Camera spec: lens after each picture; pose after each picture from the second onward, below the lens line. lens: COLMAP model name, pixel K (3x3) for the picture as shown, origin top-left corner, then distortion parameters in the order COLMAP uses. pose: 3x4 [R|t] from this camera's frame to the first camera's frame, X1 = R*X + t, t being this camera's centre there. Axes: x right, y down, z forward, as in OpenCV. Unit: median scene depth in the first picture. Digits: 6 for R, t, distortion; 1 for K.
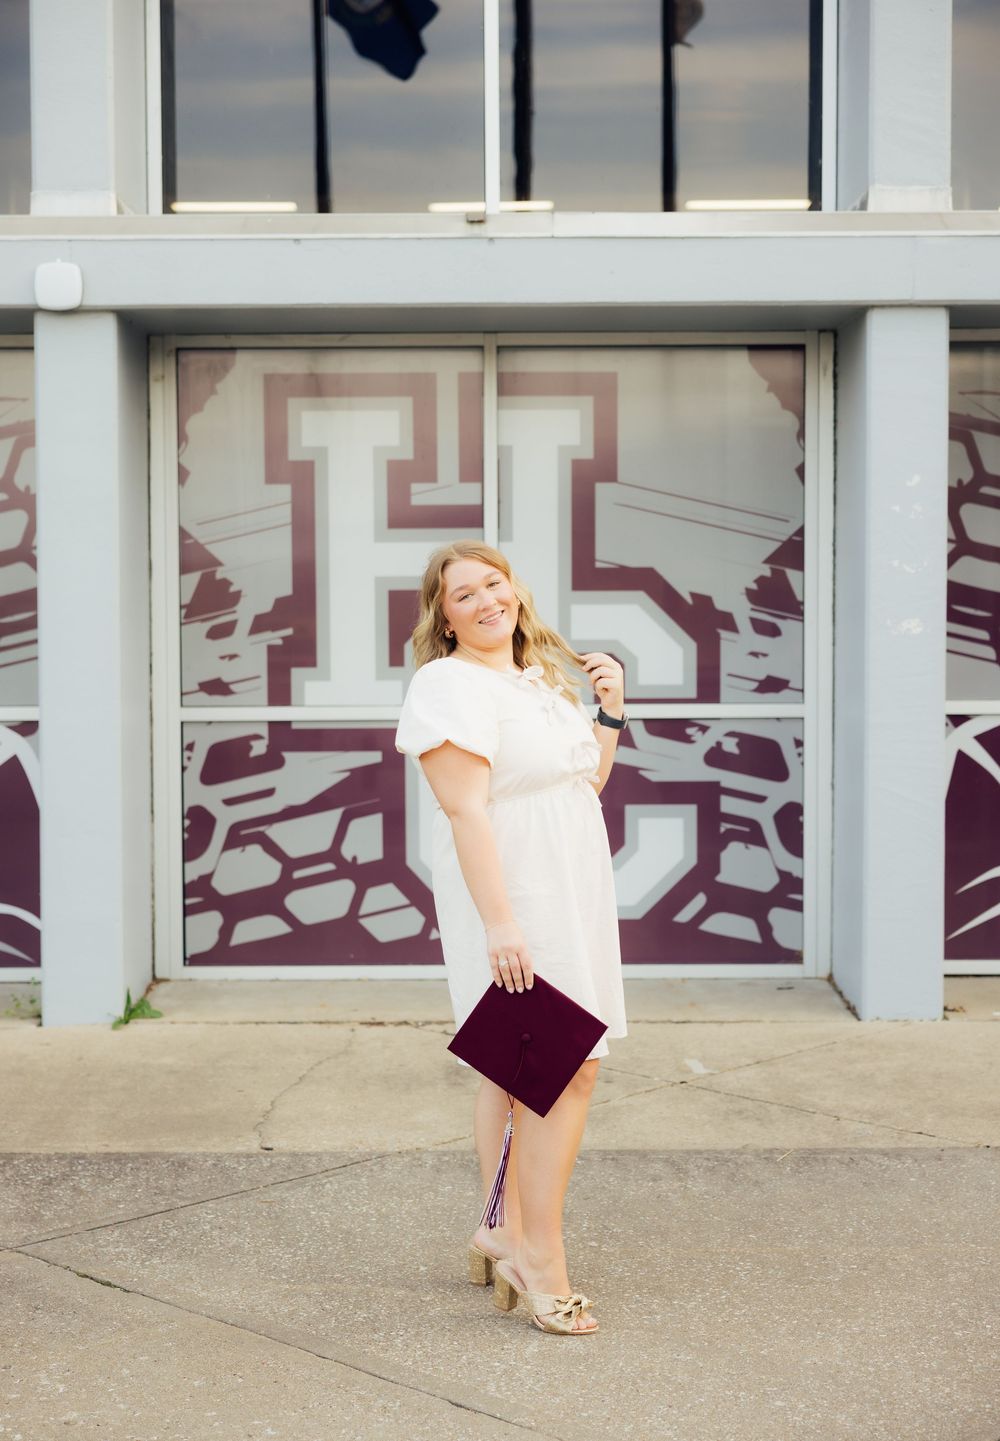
lens RADIAL K [[2589.7, 0, 497.1], [0, 2589.7, 722.4], [0, 0, 1]] dist [0.052501, 0.000000]
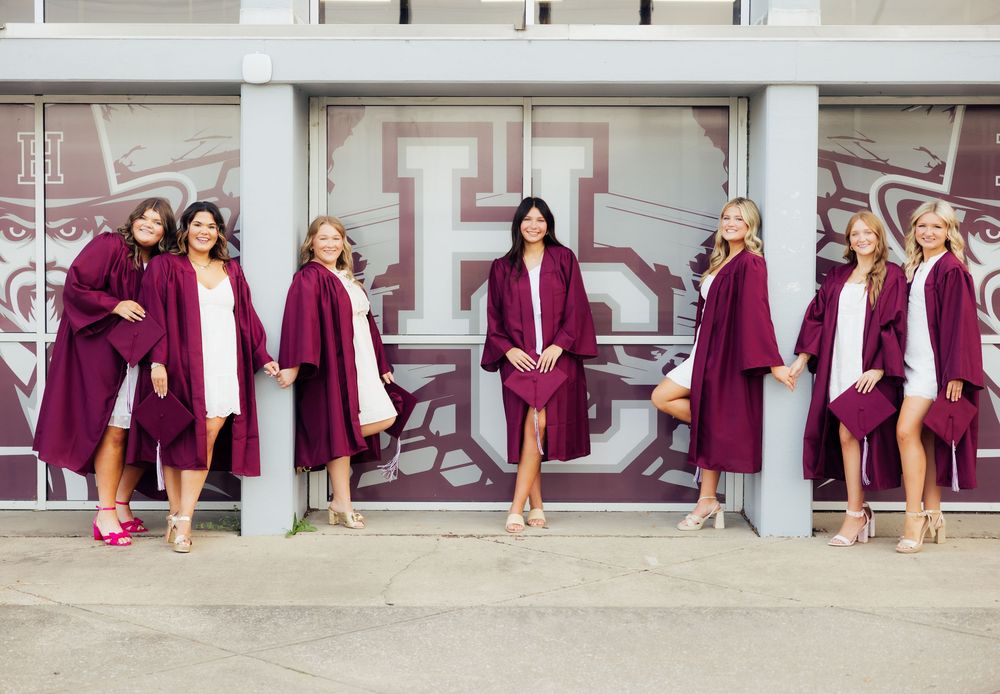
lens RADIAL K [[1969.8, 0, 501.3], [0, 1969.8, 346.5], [0, 0, 1]] dist [0.060537, 0.000000]
pose [[0.999938, 0.007987, -0.007793, -0.008391], [-0.008020, 0.999959, -0.004270, 0.005647], [0.007759, 0.004332, 0.999961, -0.196939]]
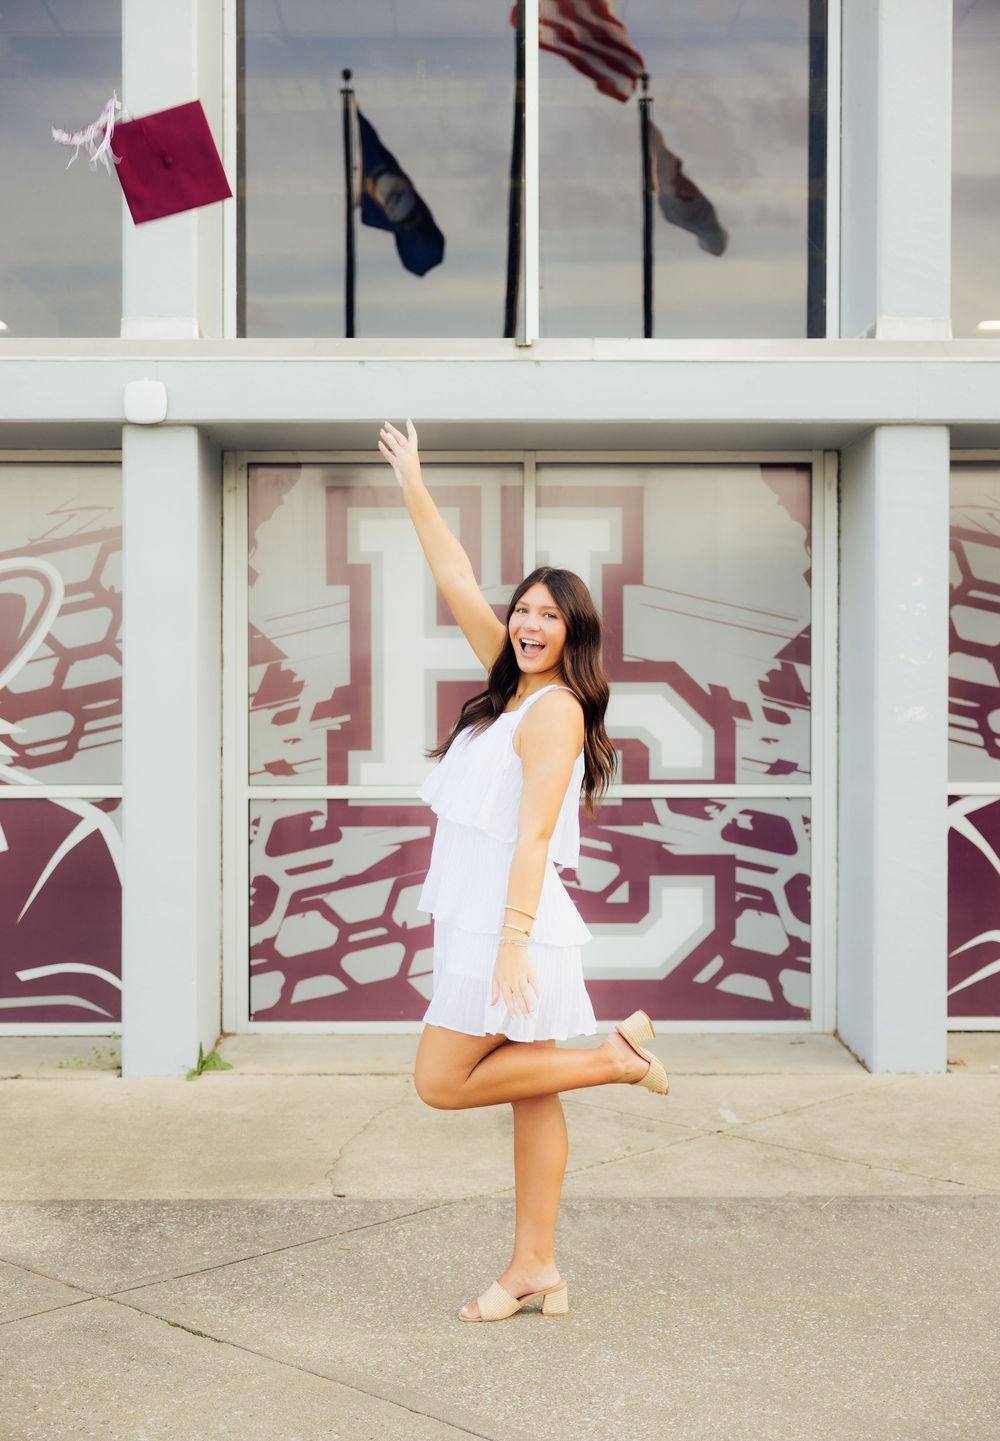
lens RADIAL K [[2121.3, 0, 497.9], [0, 2121.3, 720.9], [0, 0, 1]] dist [0.023849, 0.000000]
pose [[0.999895, 0.003616, 0.014013, -0.030043], [-0.002980, 0.998976, -0.045153, 0.007301], [-0.014161, 0.045107, 0.998882, 0.098470]]
